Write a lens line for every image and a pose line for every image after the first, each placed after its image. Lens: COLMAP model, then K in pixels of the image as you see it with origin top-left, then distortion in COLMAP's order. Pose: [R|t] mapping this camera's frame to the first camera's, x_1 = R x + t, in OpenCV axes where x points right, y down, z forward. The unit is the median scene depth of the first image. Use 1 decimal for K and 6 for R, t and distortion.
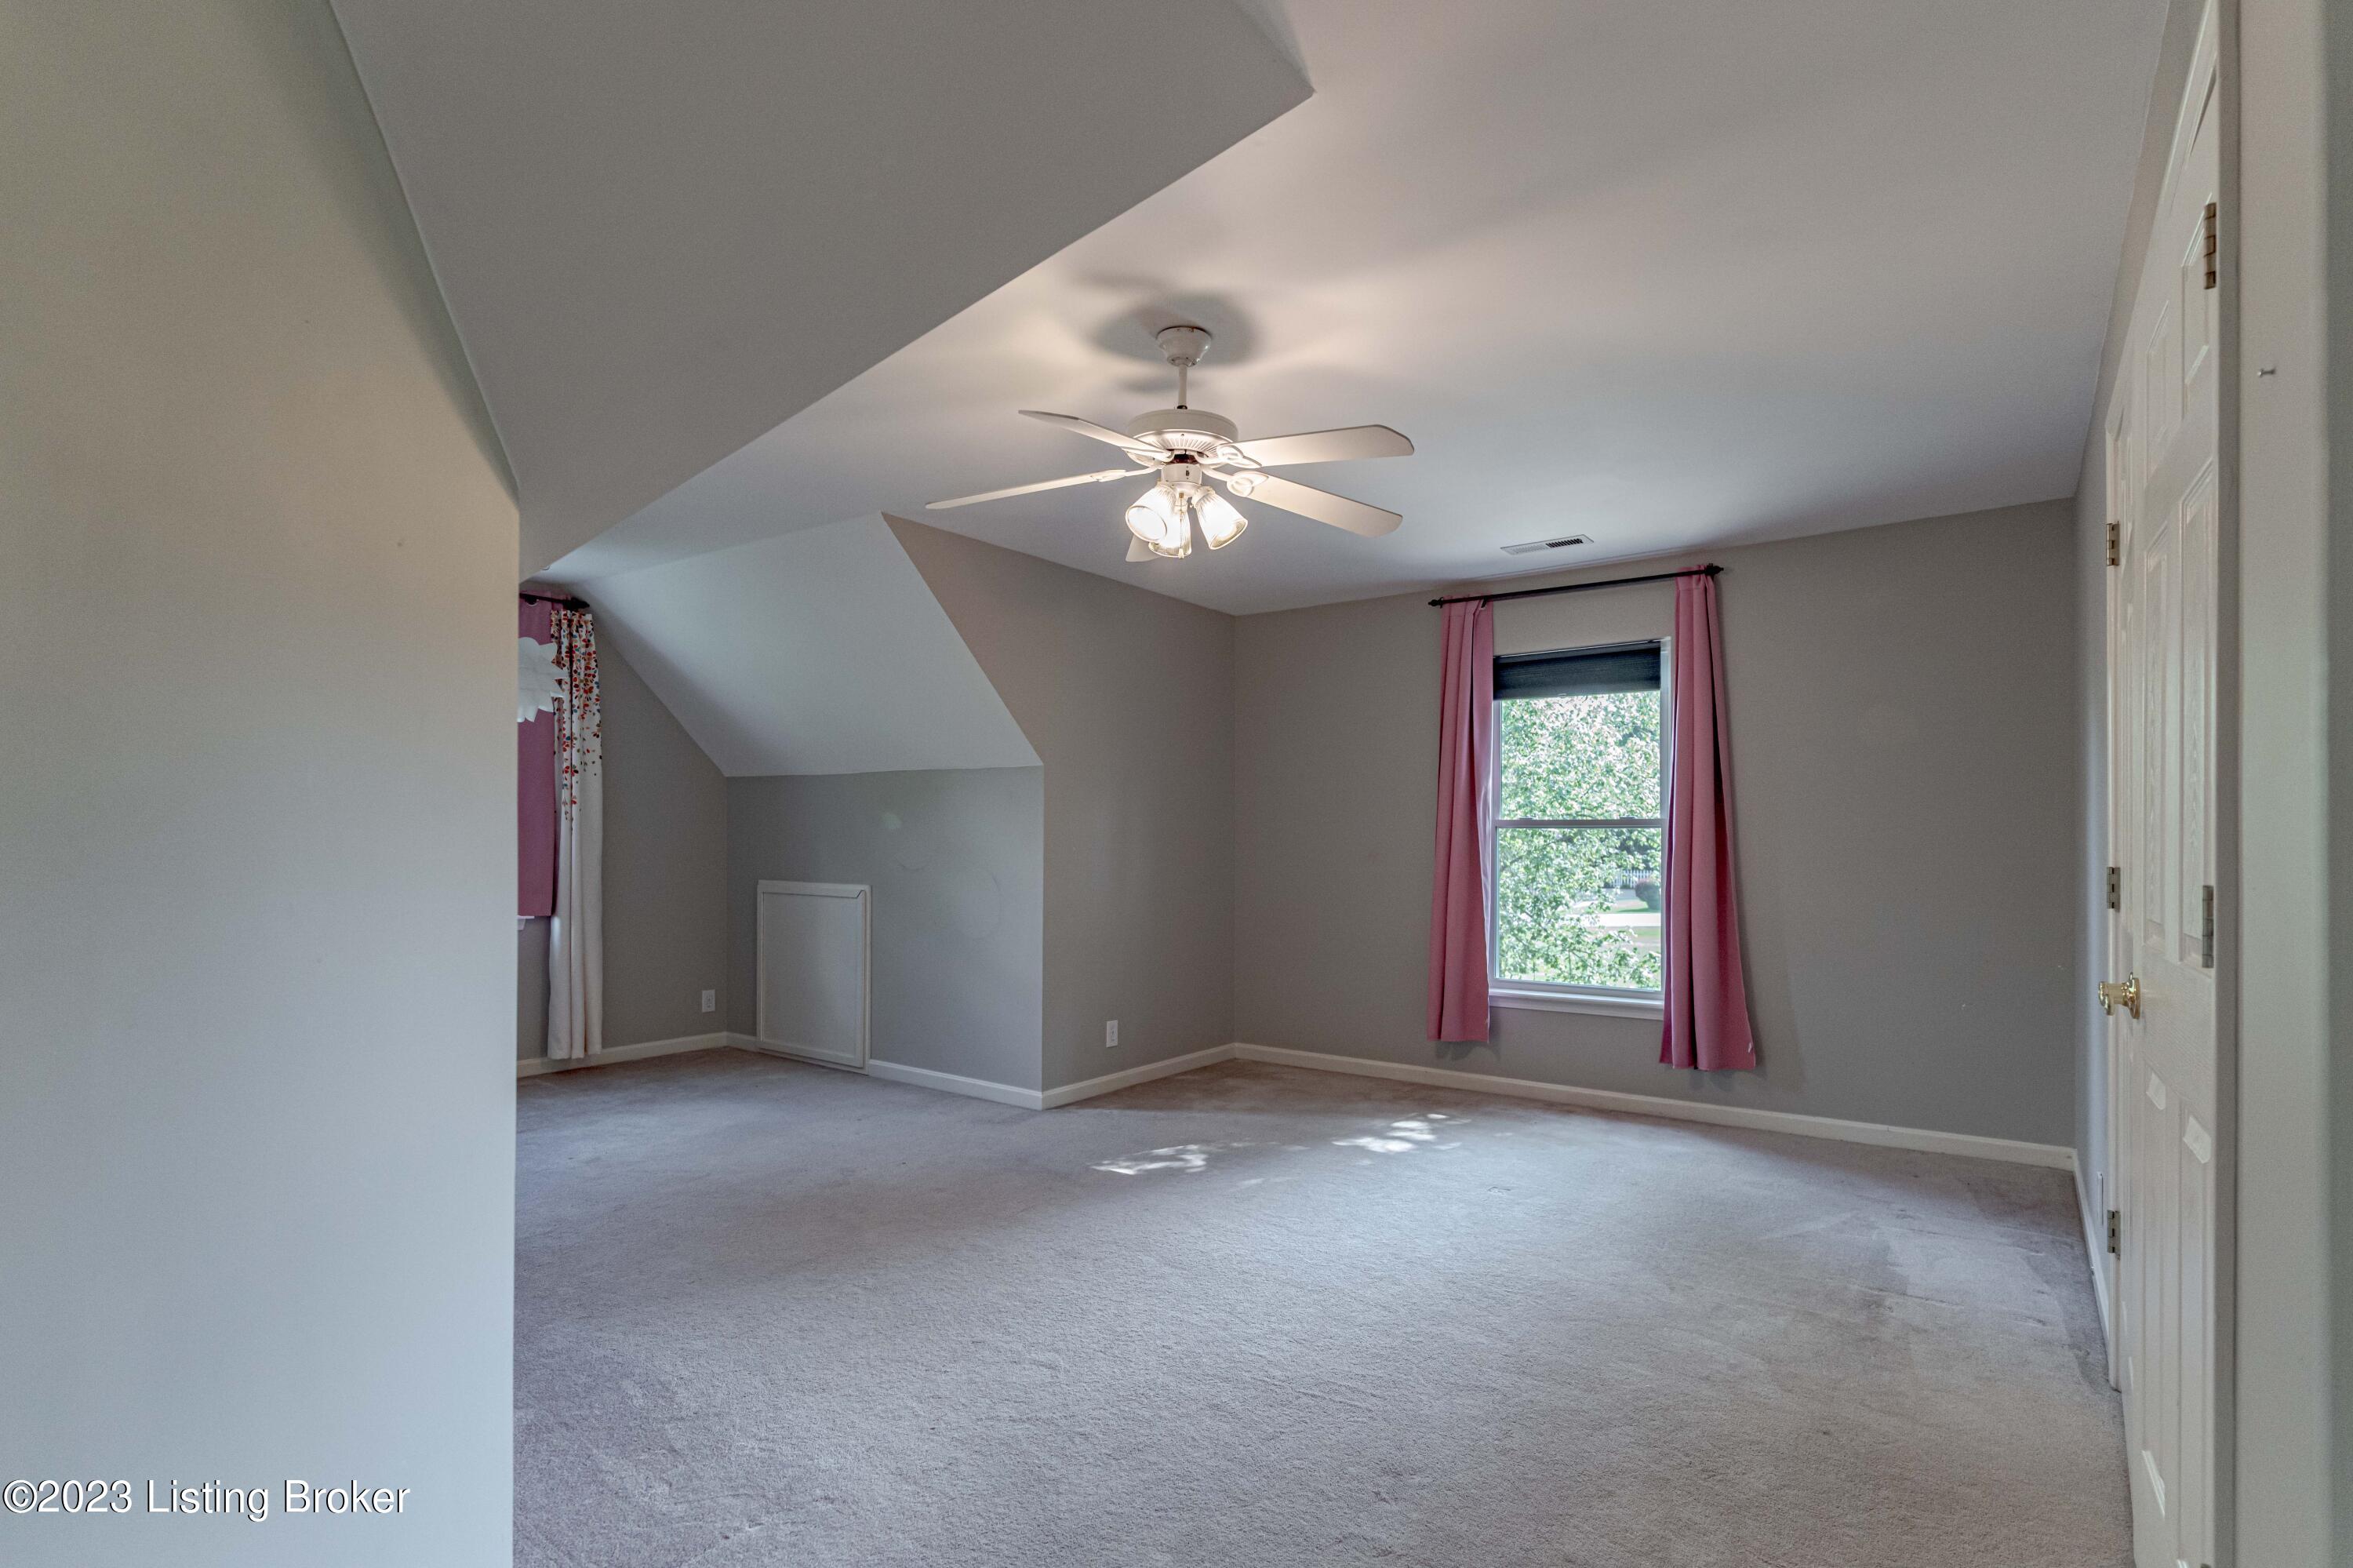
lens RADIAL K [[1132.3, 0, 1160.4], [0, 1132.3, 818.0], [0, 0, 1]] dist [-0.002827, 0.000539]
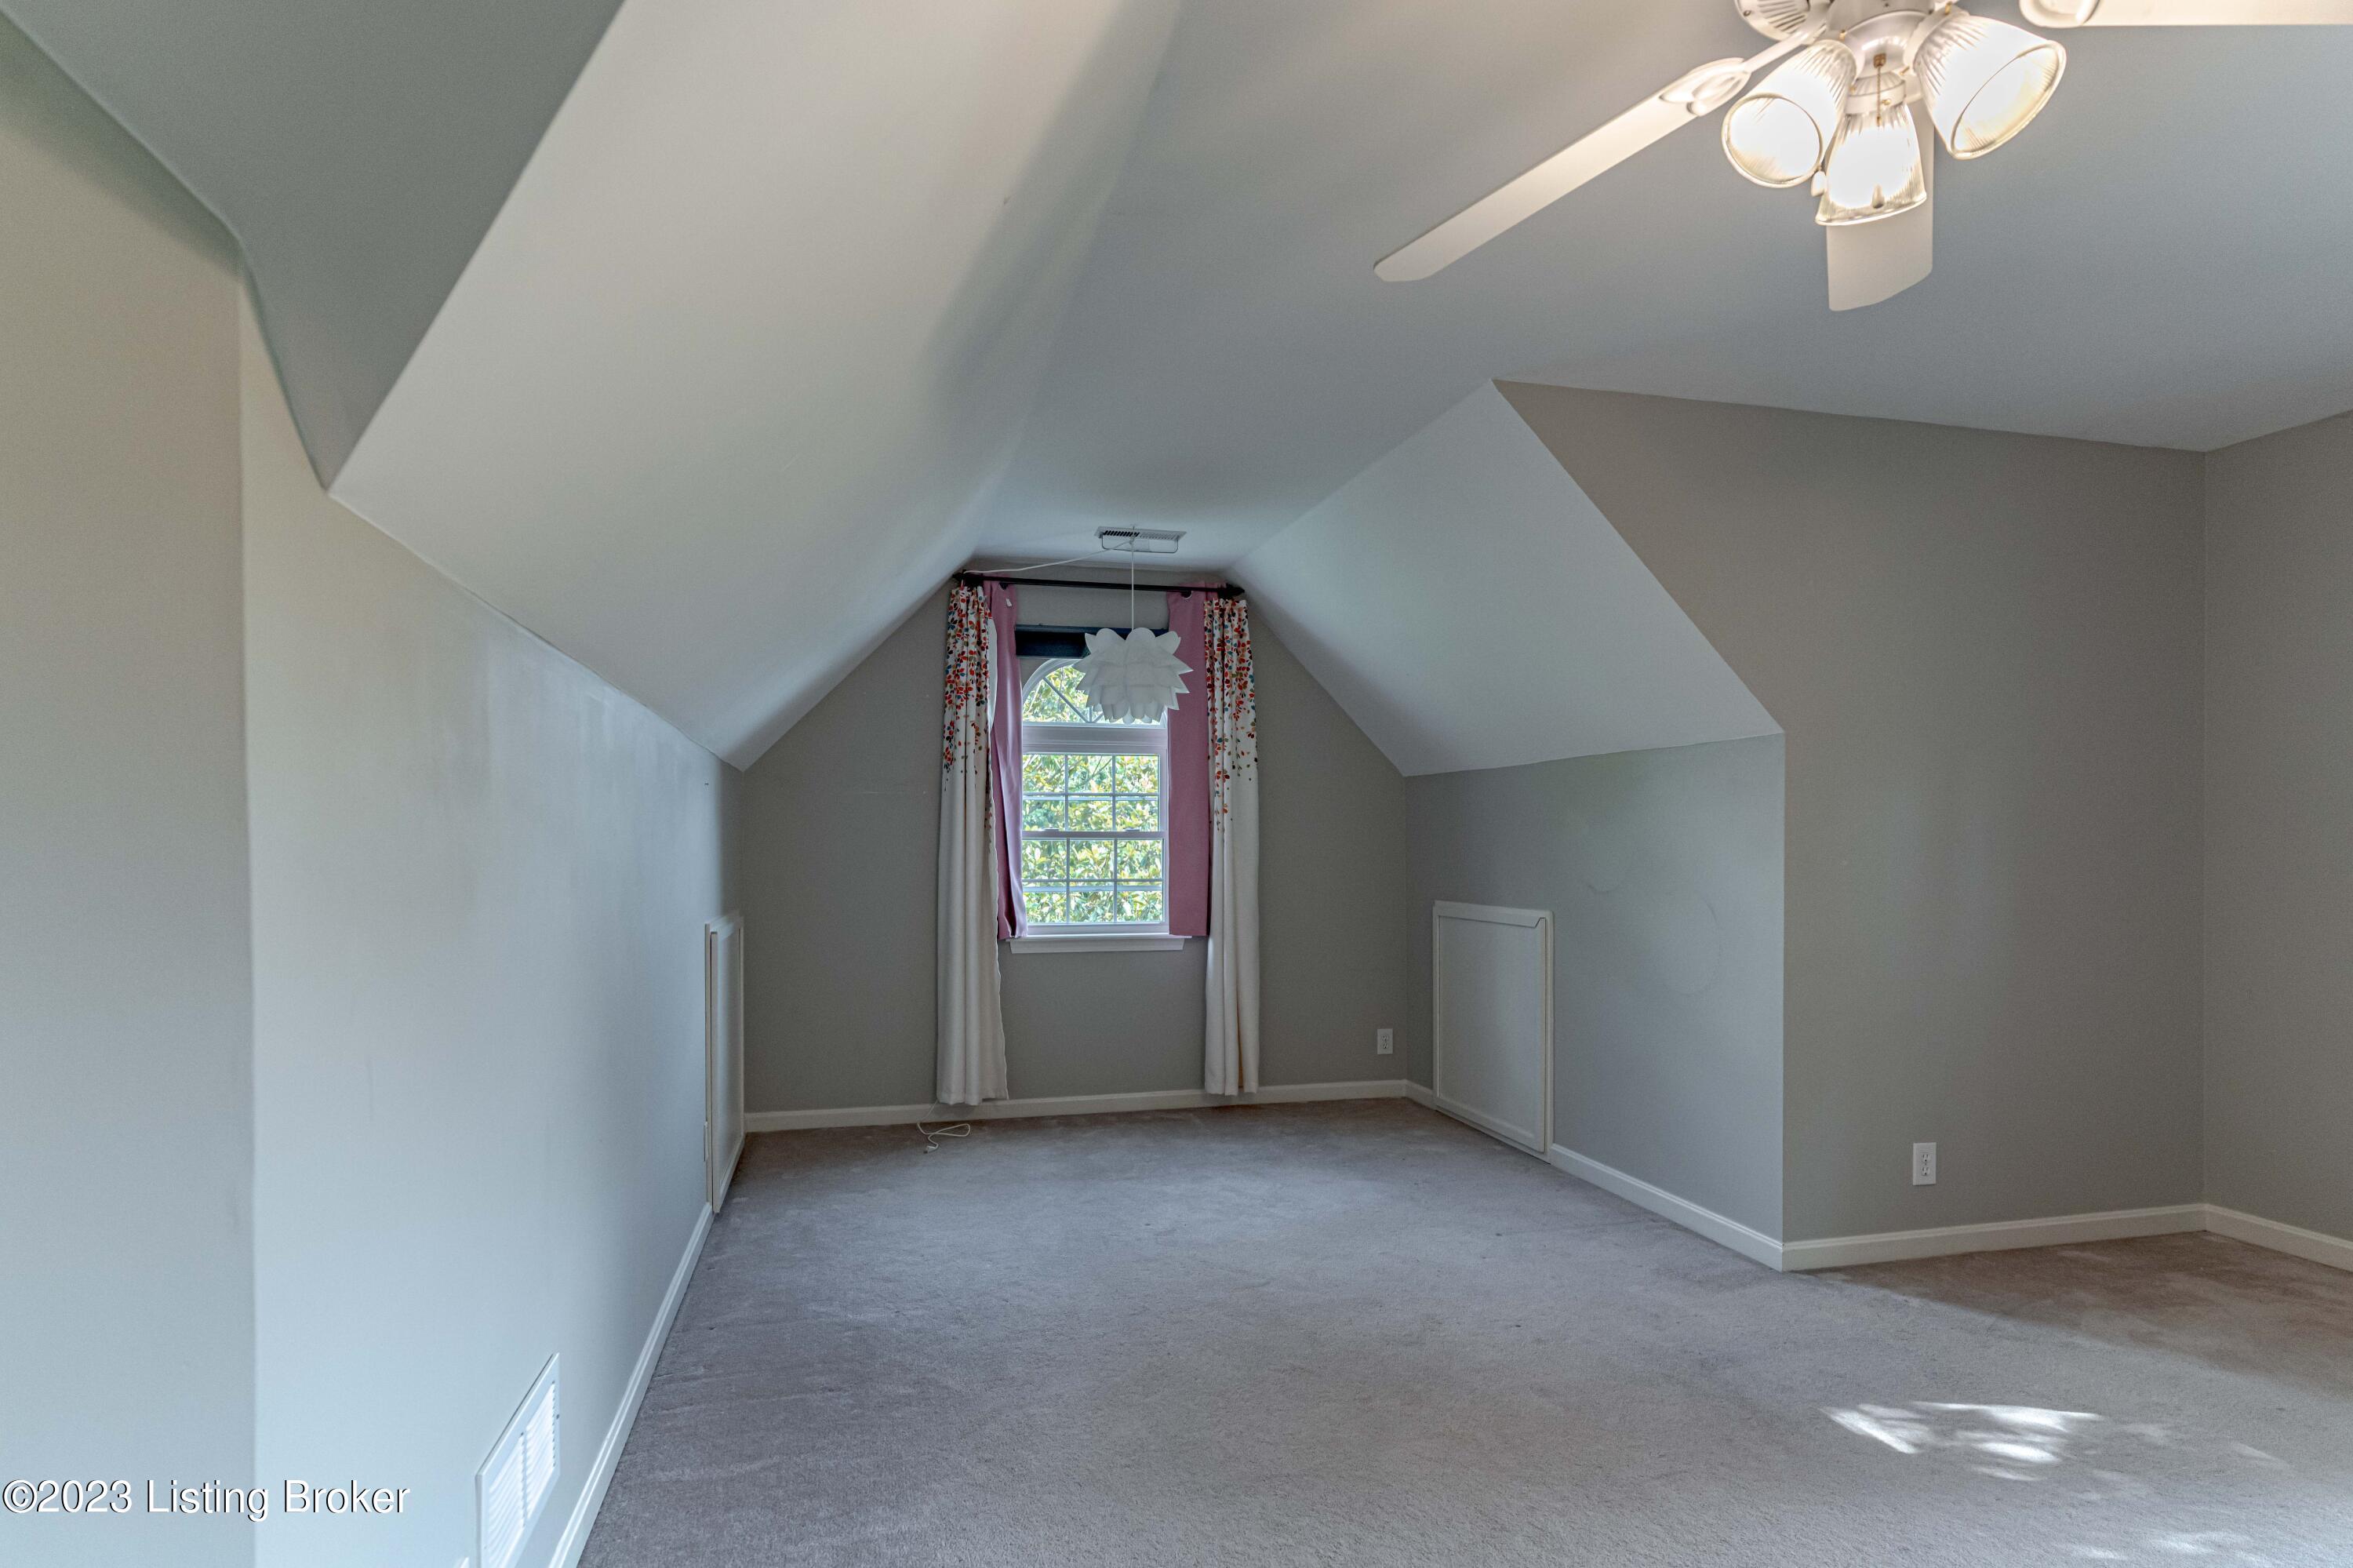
lens RADIAL K [[1202.1, 0, 1172.7], [0, 1202.1, 851.0], [0, 0, 1]] dist [0.004115, 0.001794]
pose [[0.778084, -0.005242, -0.628138, 0.049719], [0.017209, 0.999768, 0.012973, 0.004866], [0.627924, -0.020904, 0.777994, 0.228686]]
